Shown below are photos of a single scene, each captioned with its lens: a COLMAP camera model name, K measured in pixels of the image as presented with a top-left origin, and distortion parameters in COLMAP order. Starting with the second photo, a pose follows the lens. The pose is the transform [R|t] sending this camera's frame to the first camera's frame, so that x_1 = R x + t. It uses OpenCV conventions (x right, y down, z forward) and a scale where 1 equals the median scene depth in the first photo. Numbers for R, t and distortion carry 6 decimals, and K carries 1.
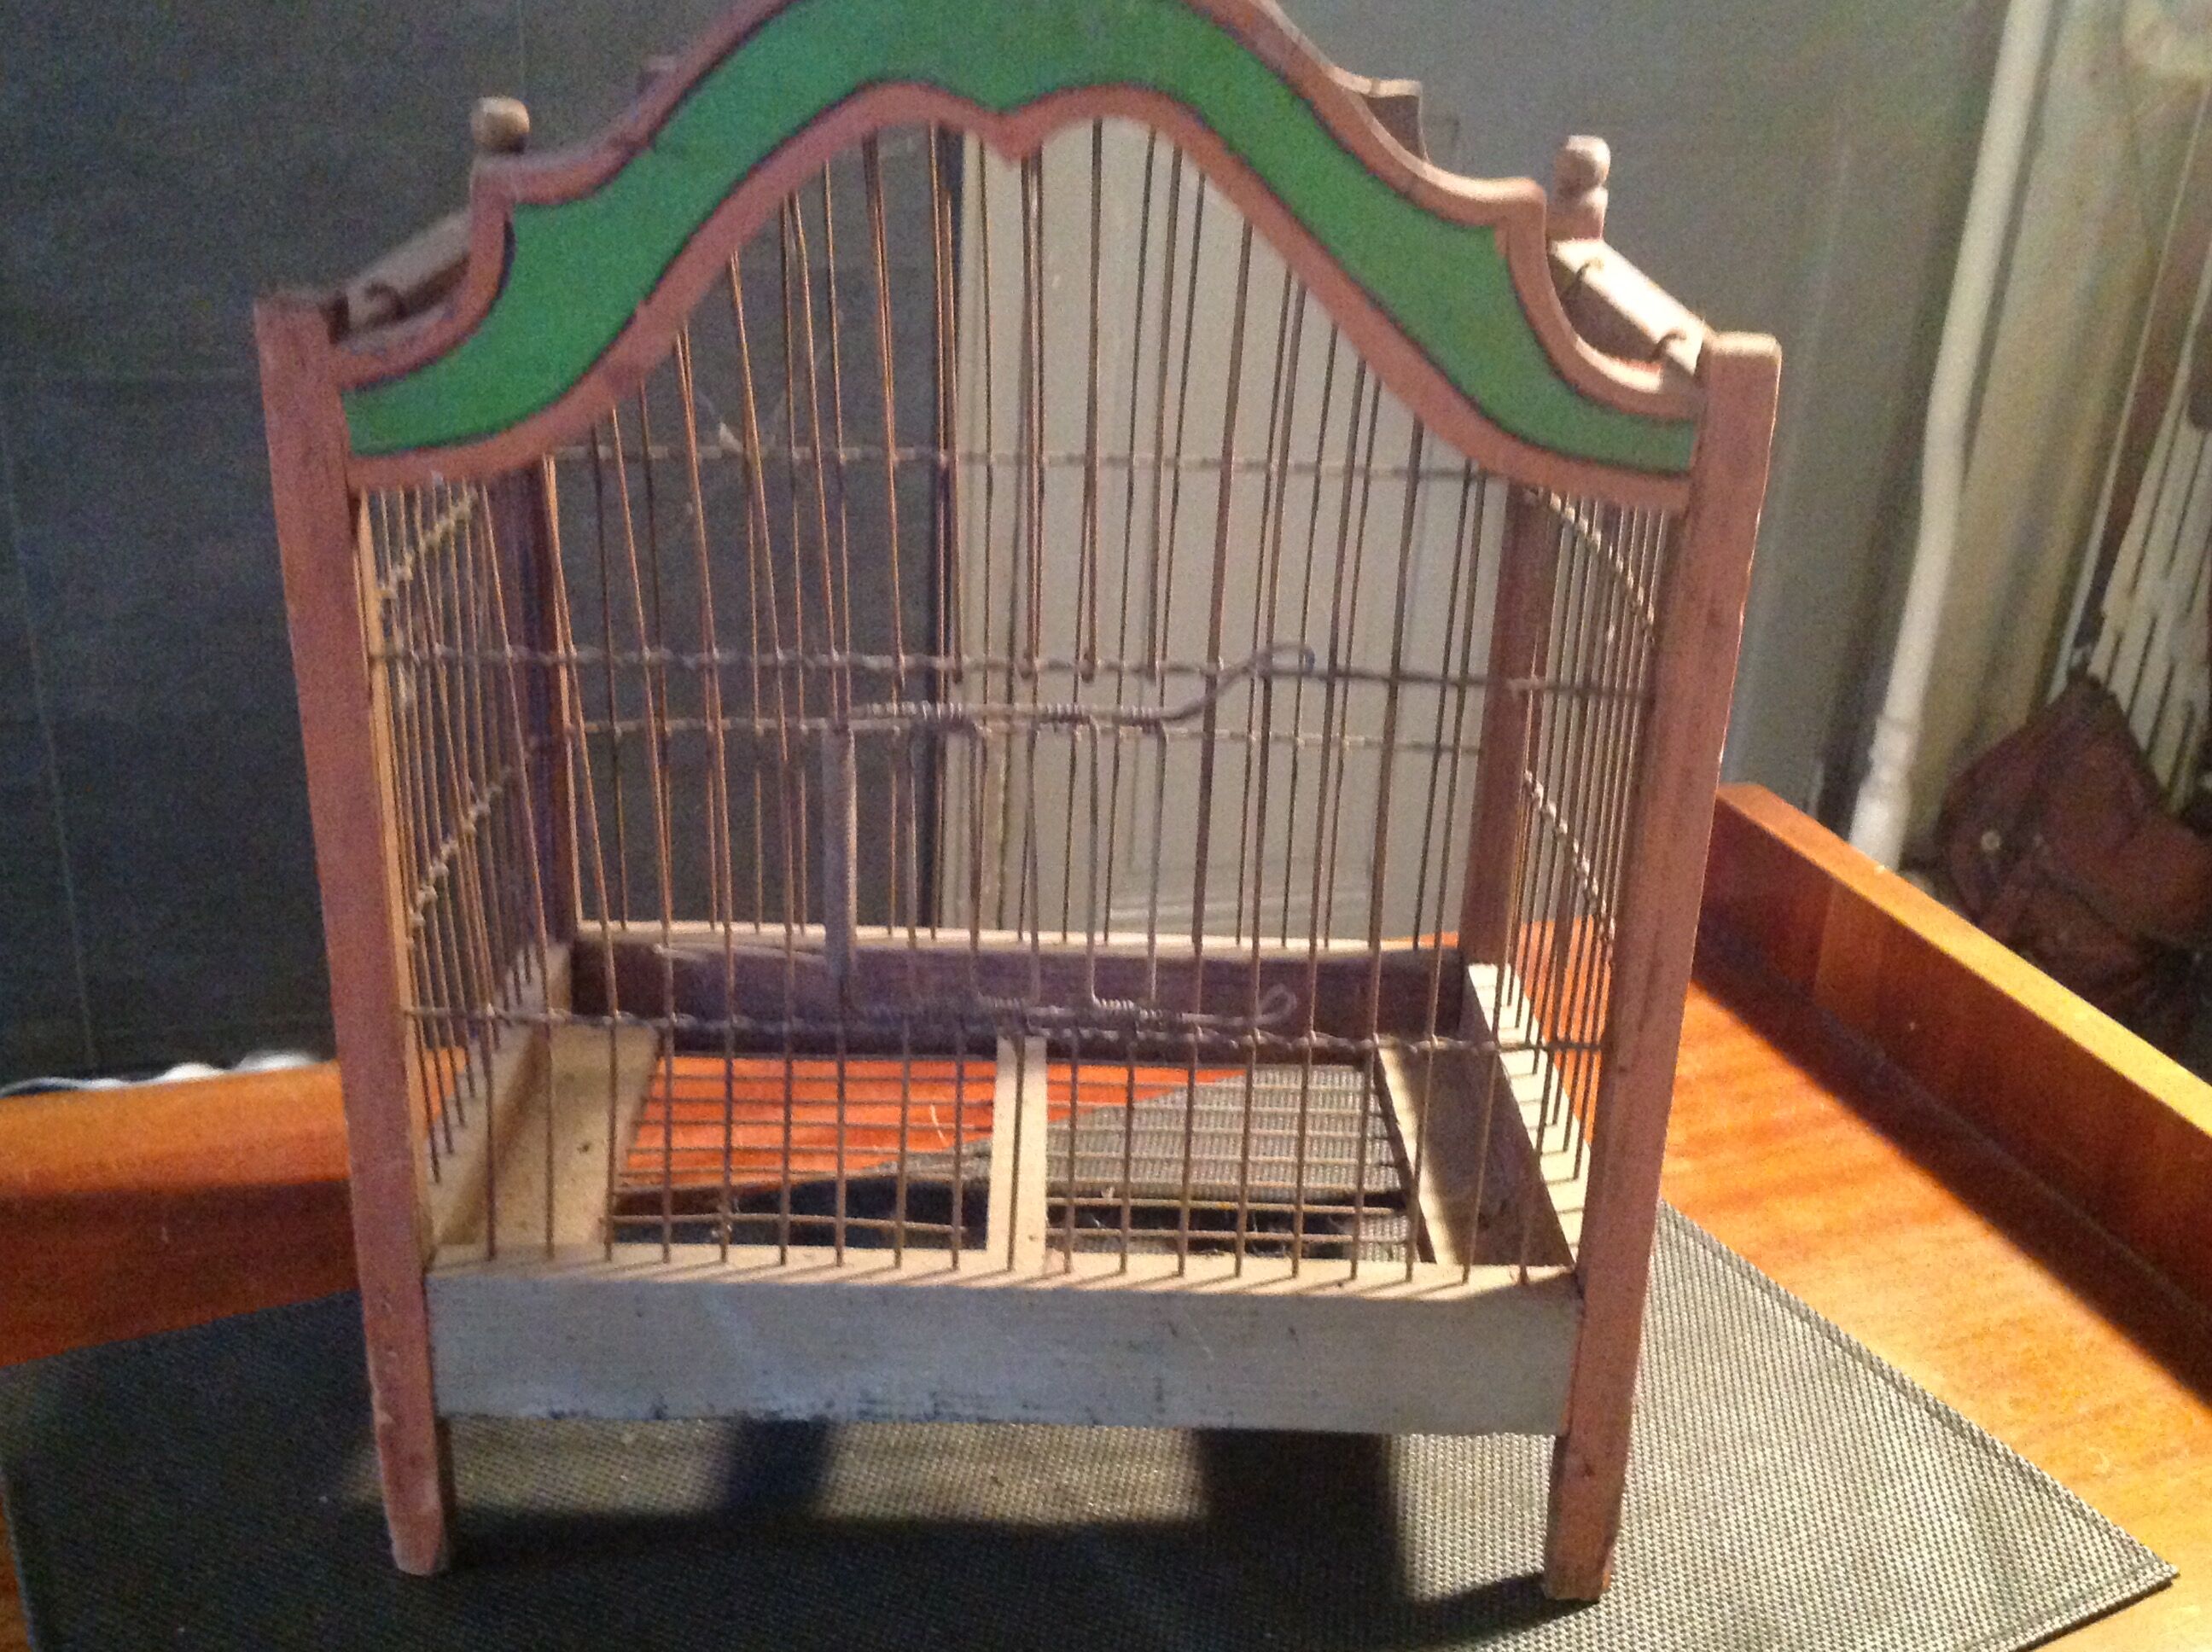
lens RADIAL K [[2374.5, 0, 1101.9], [0, 2374.5, 841.1], [0, 0, 1]] dist [0.201488, -0.506207]
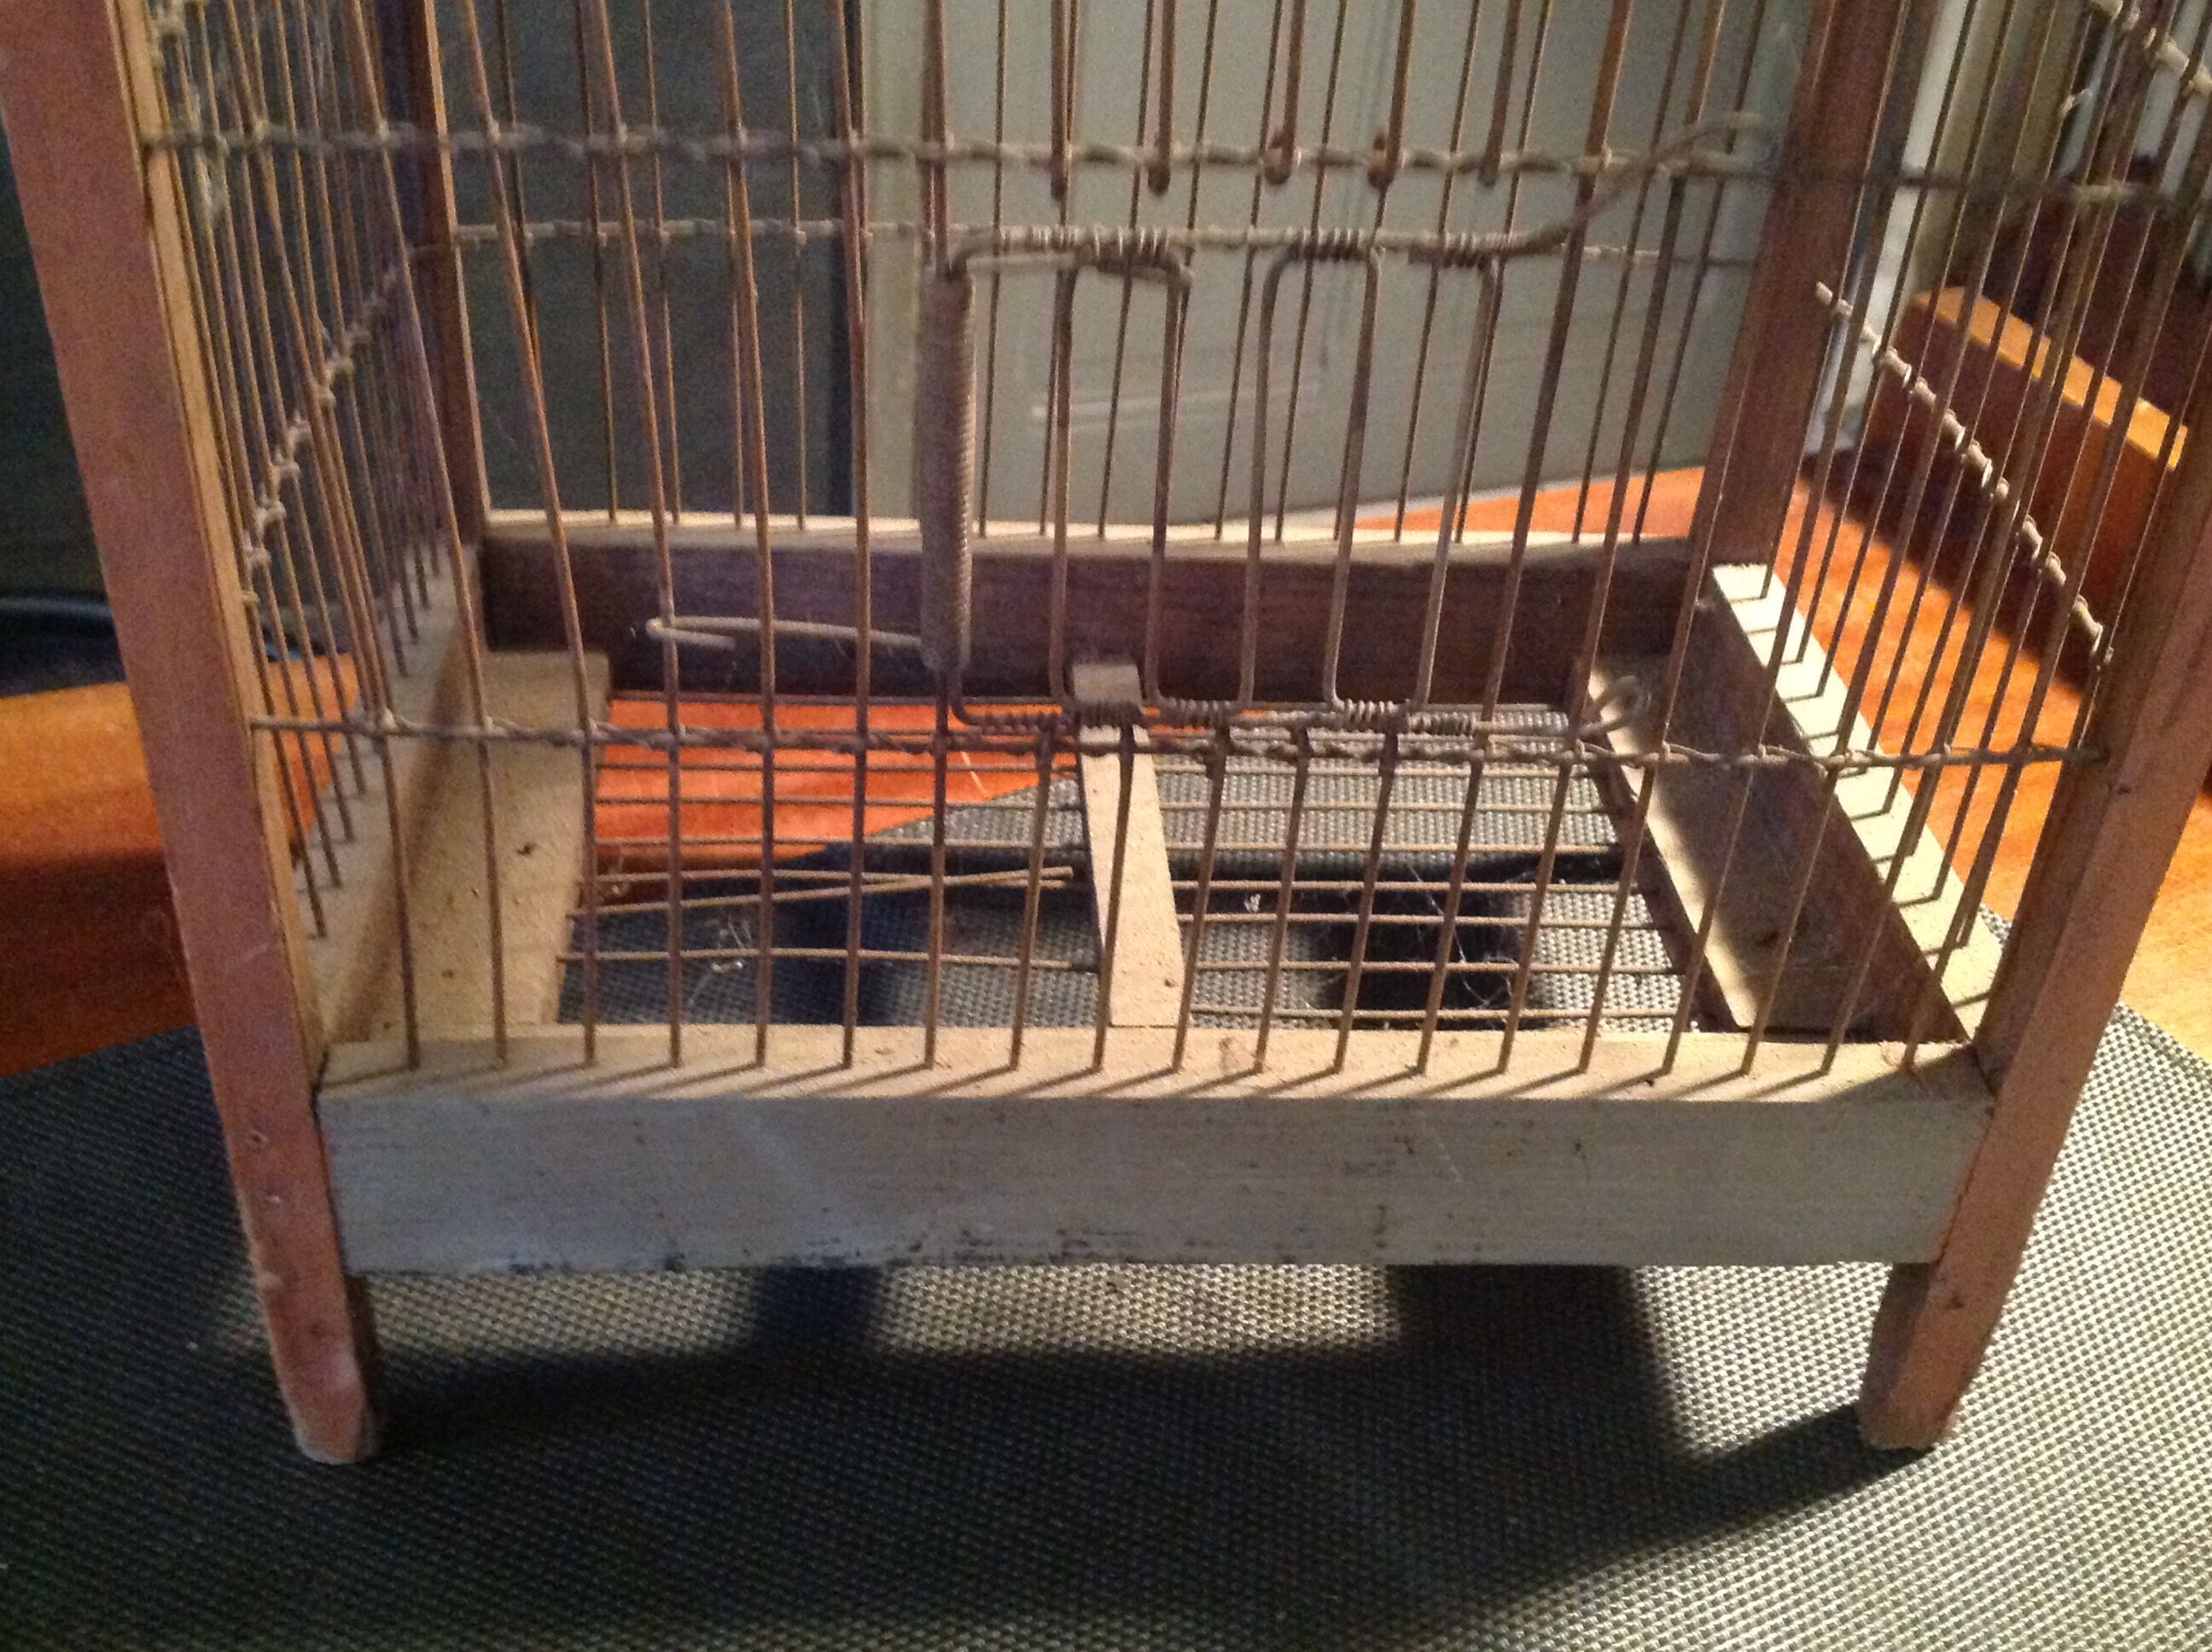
lens RADIAL K [[2374.5, 0, 1101.9], [0, 2374.5, 841.1], [0, 0, 1]] dist [0.201488, -0.506207]
pose [[0.998371, -0.011430, 0.055900, -0.095137], [-0.001194, 0.975331, 0.220746, -0.035721], [-0.057044, -0.220453, 0.973728, 0.336129]]
